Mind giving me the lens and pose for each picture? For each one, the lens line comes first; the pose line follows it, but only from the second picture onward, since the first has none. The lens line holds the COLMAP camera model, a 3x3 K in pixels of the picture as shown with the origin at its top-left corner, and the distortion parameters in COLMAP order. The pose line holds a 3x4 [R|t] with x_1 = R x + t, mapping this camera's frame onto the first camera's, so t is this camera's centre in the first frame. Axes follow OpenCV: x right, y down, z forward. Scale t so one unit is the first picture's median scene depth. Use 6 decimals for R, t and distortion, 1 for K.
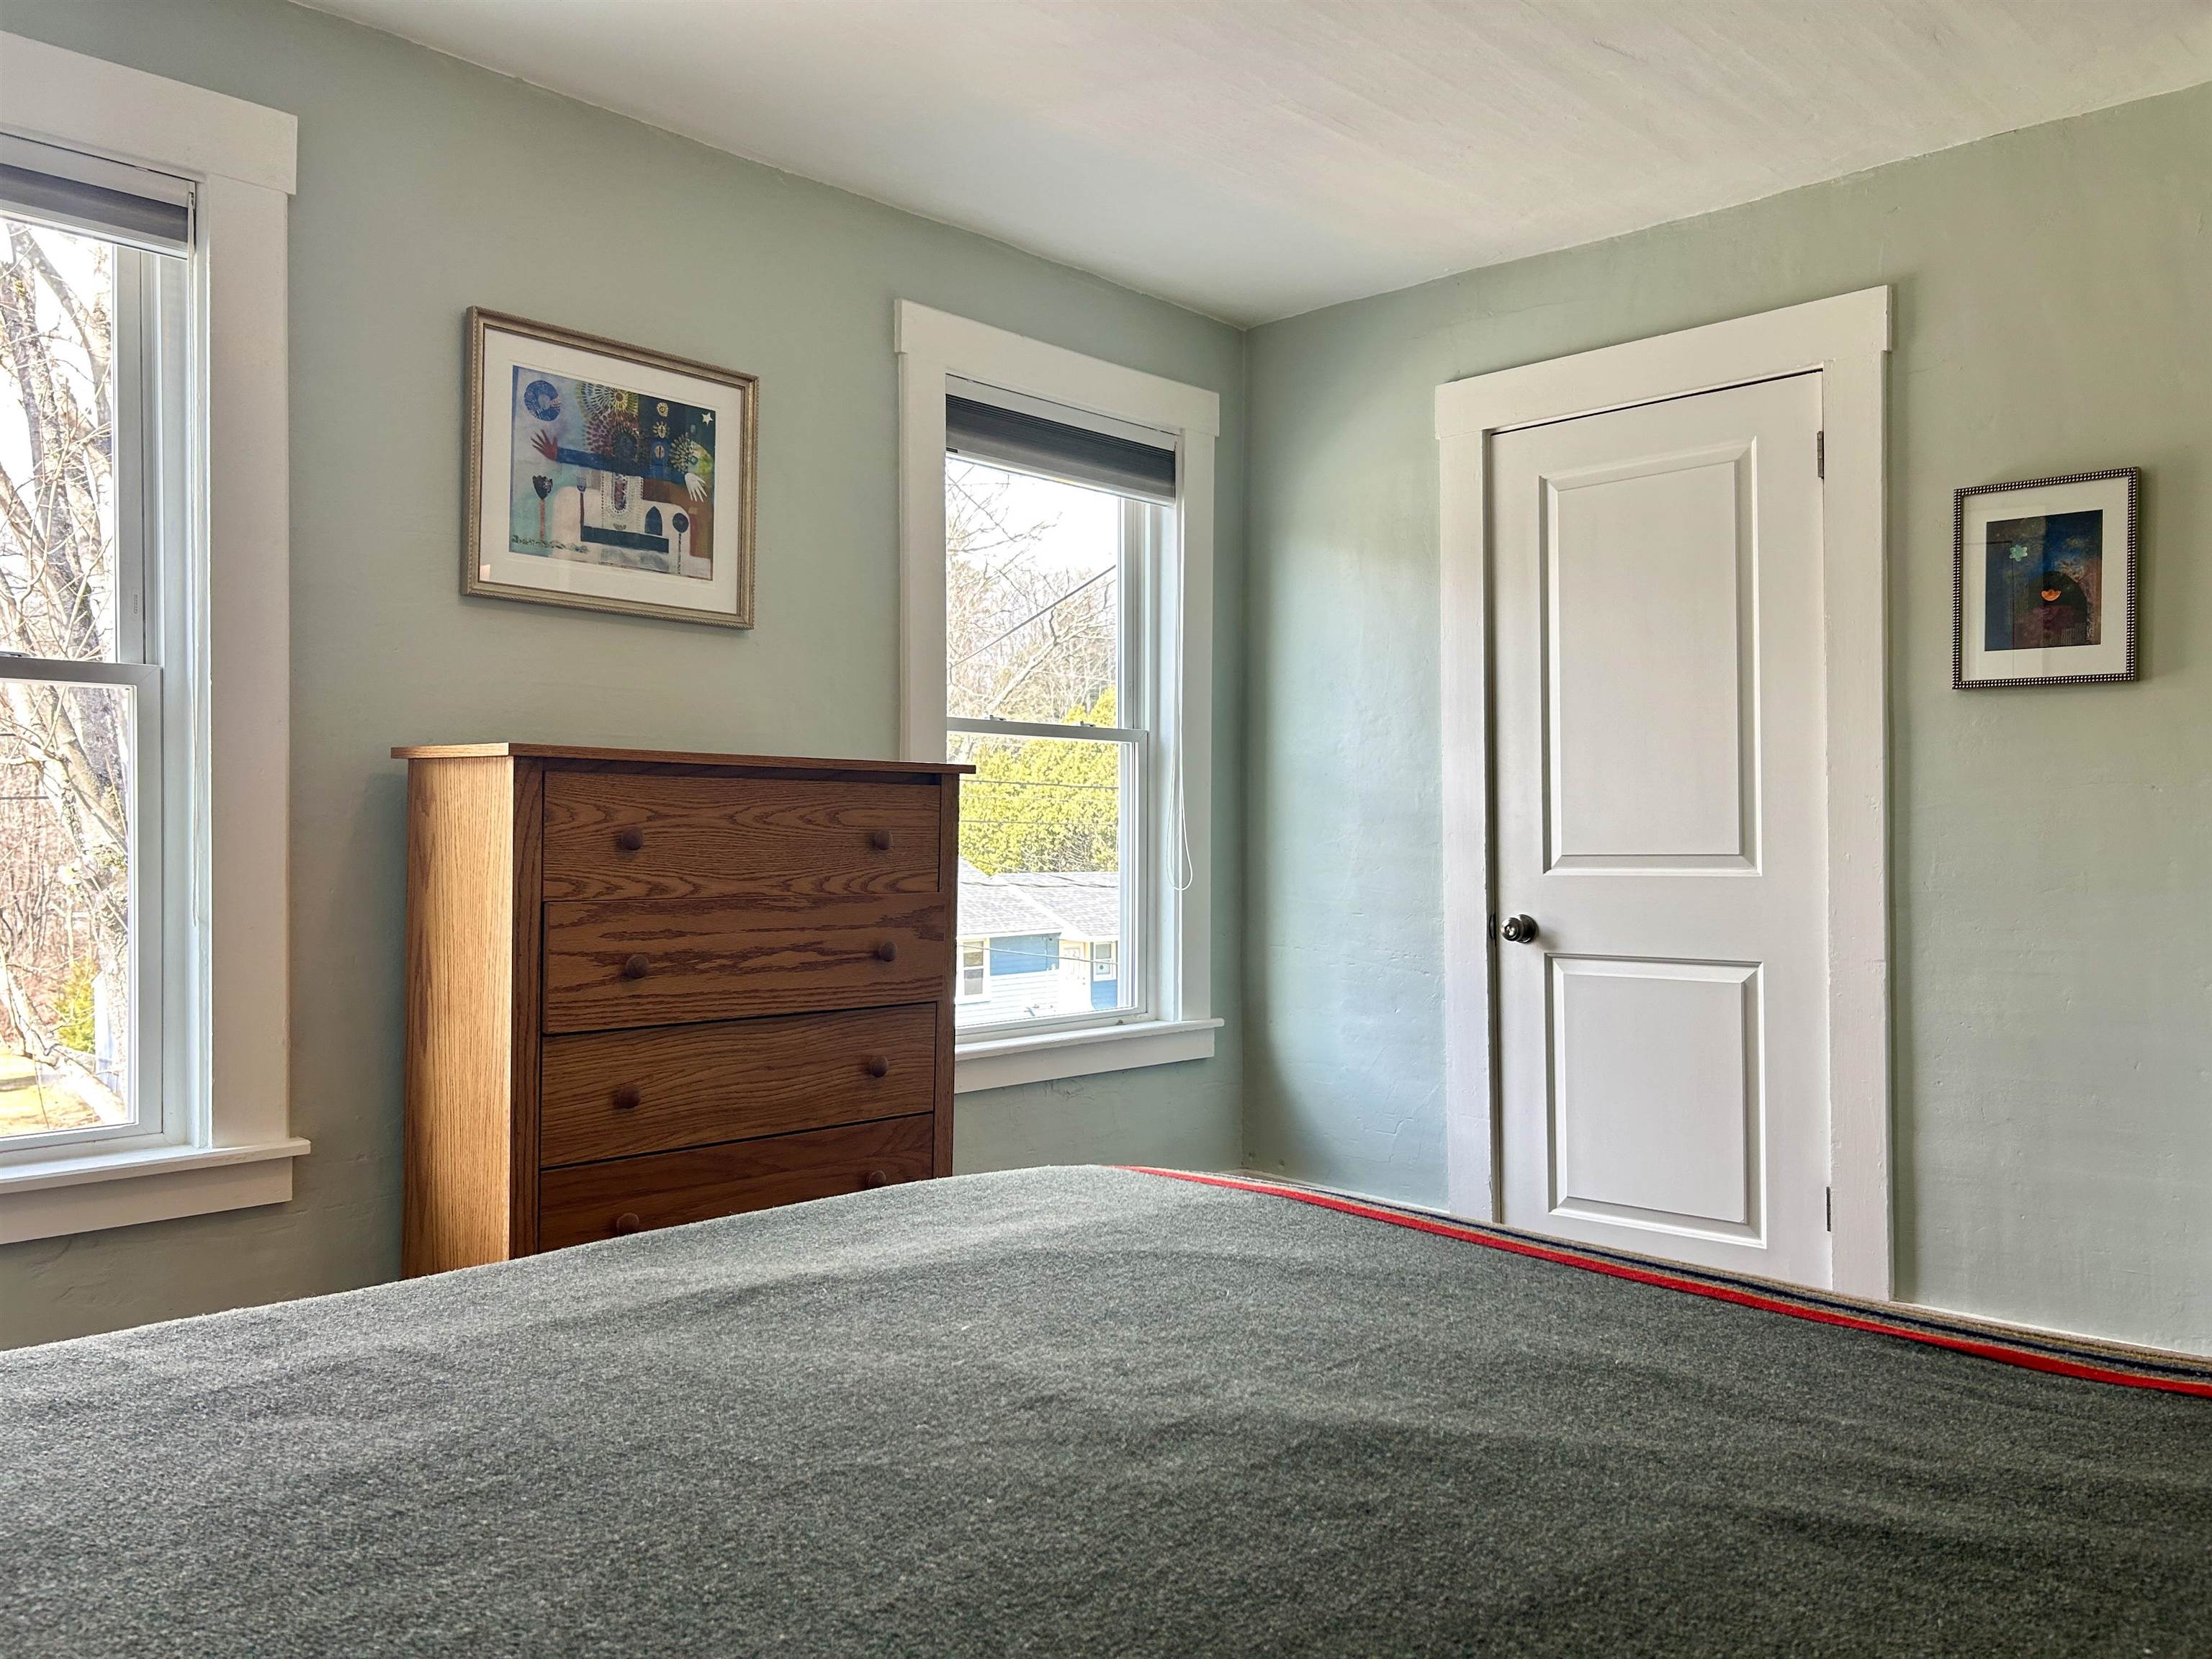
lens RADIAL K [[1697.5, 0, 1106.0], [0, 1697.5, 829.5], [0, 0, 1]] dist [0.088700, -0.106461]
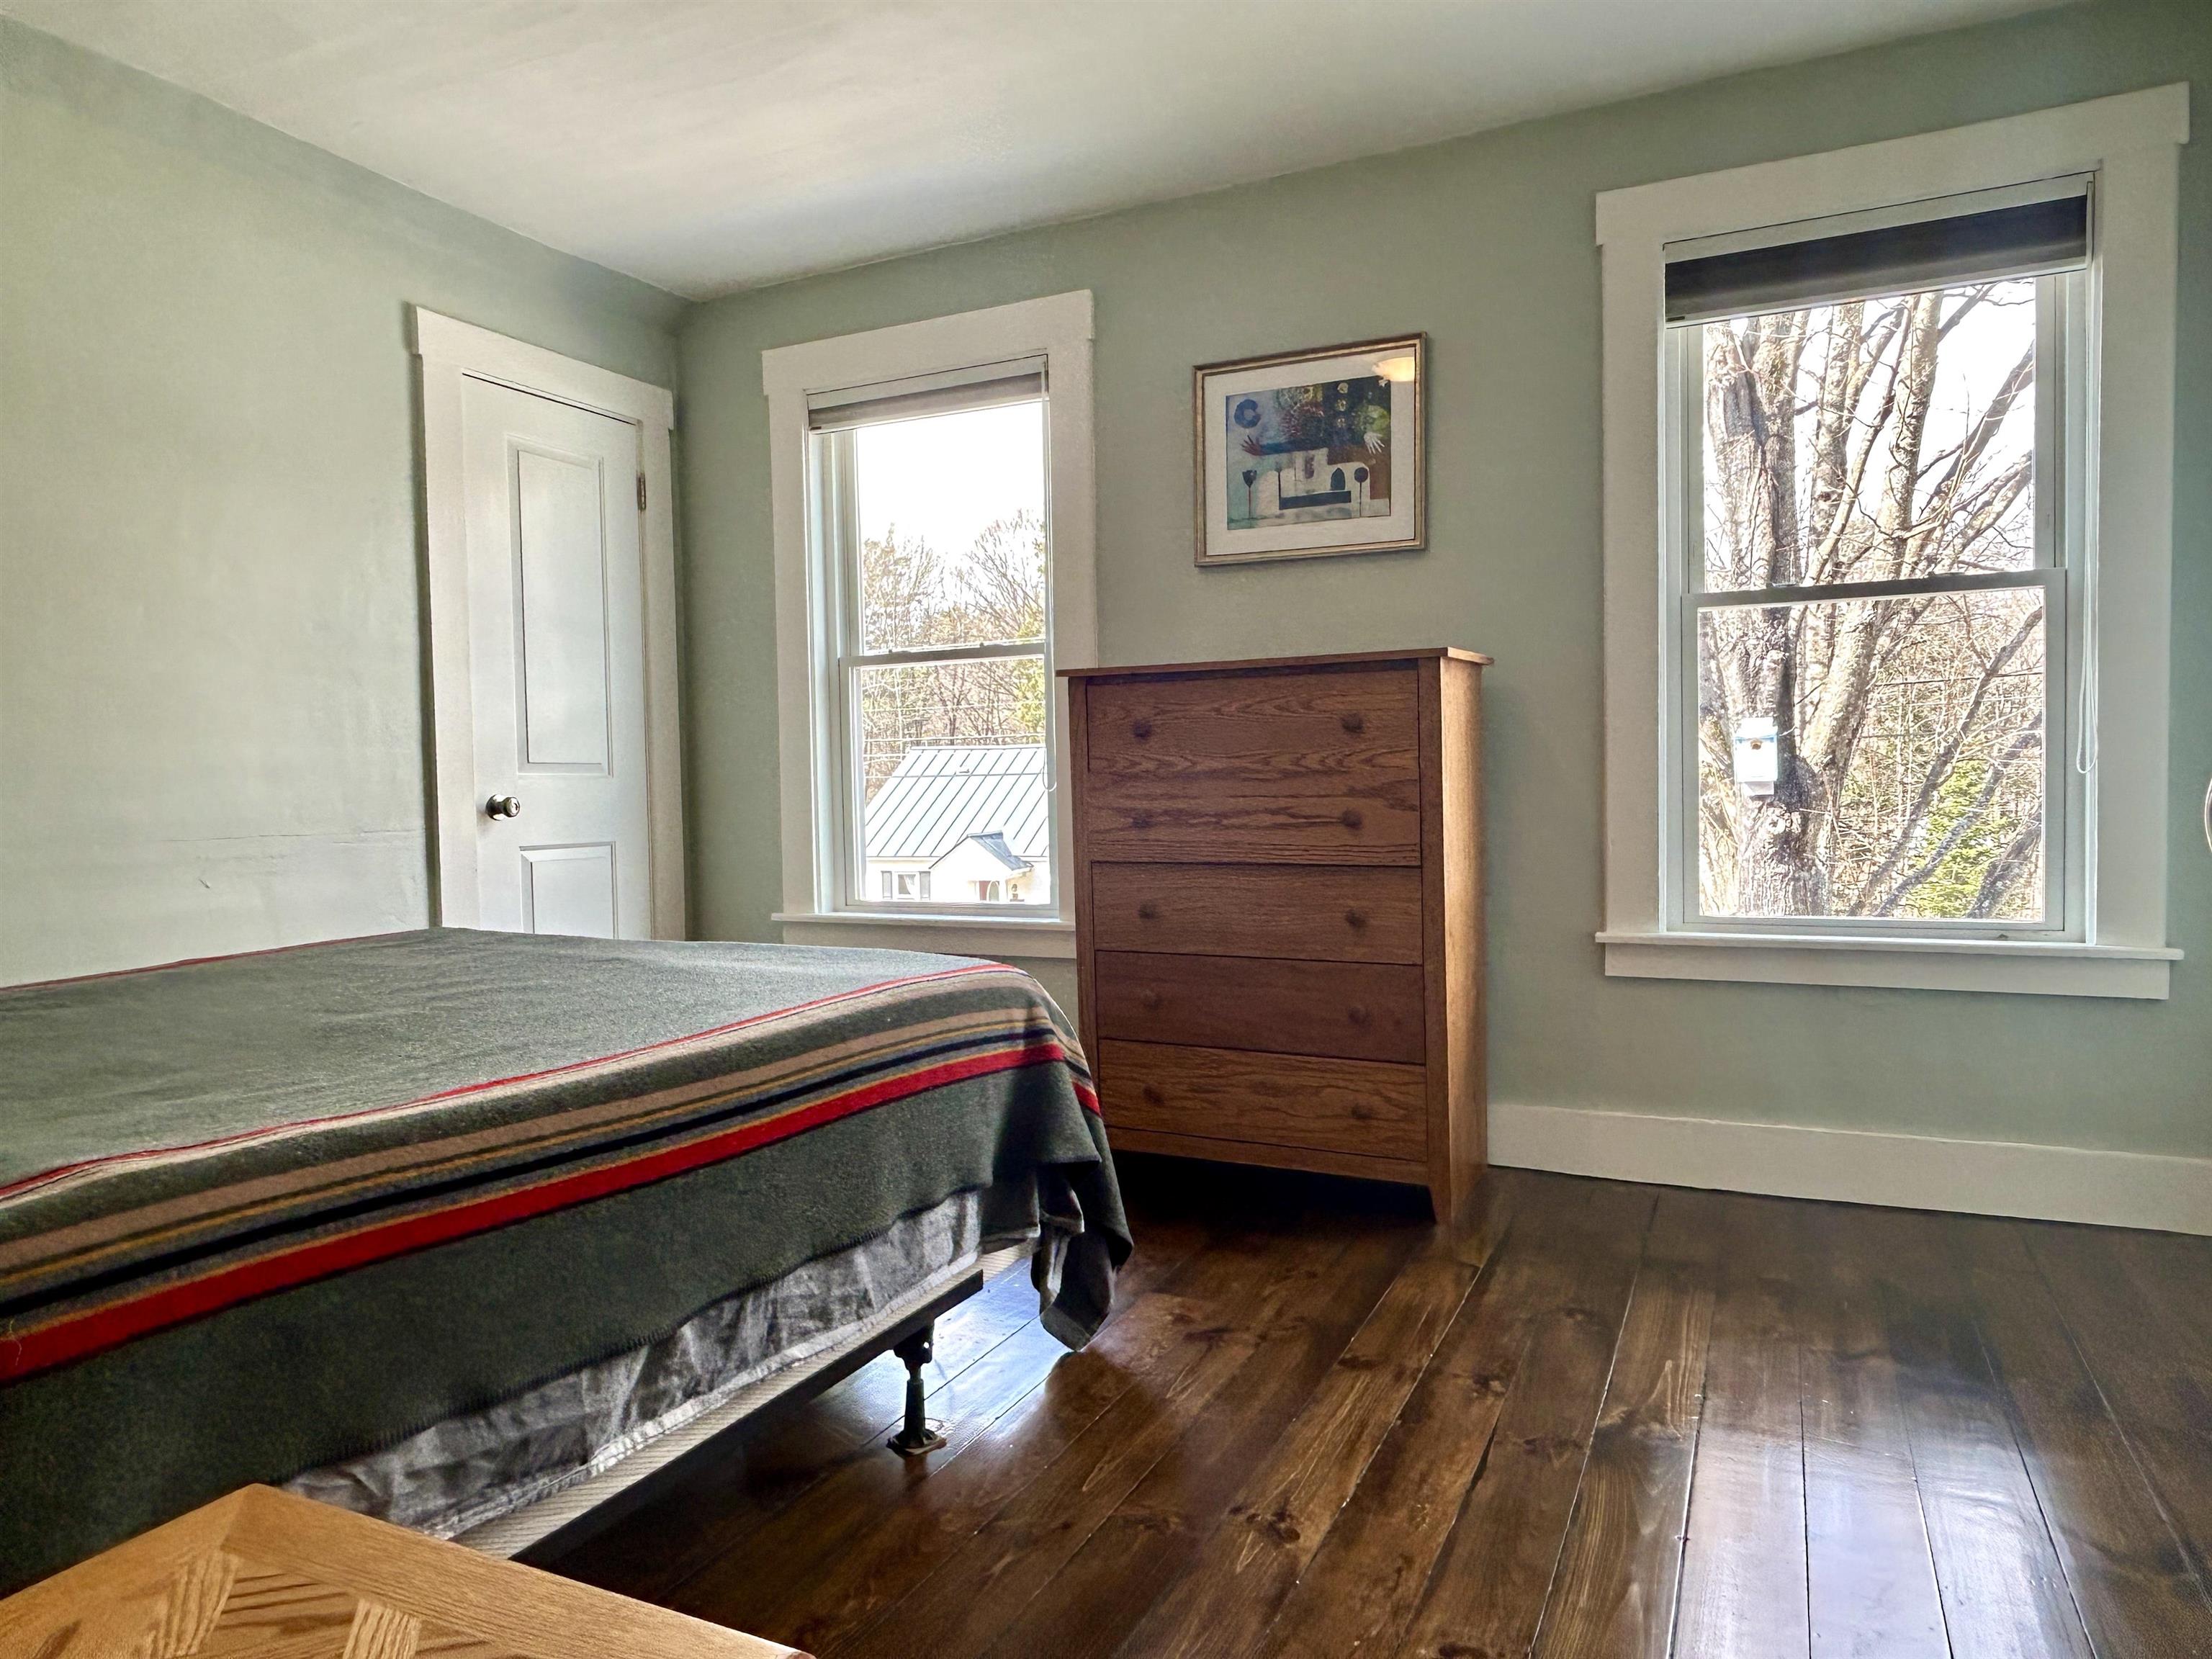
lens RADIAL K [[1389.5, 0, 1109.2], [0, 1389.5, 858.9], [0, 0, 1]] dist [0.000545, -0.000776]
pose [[0.310360, 0.043018, -0.949645, 0.707039], [0.019648, 0.998472, 0.051651, 0.046190], [0.950416, -0.034689, 0.309041, 0.535414]]
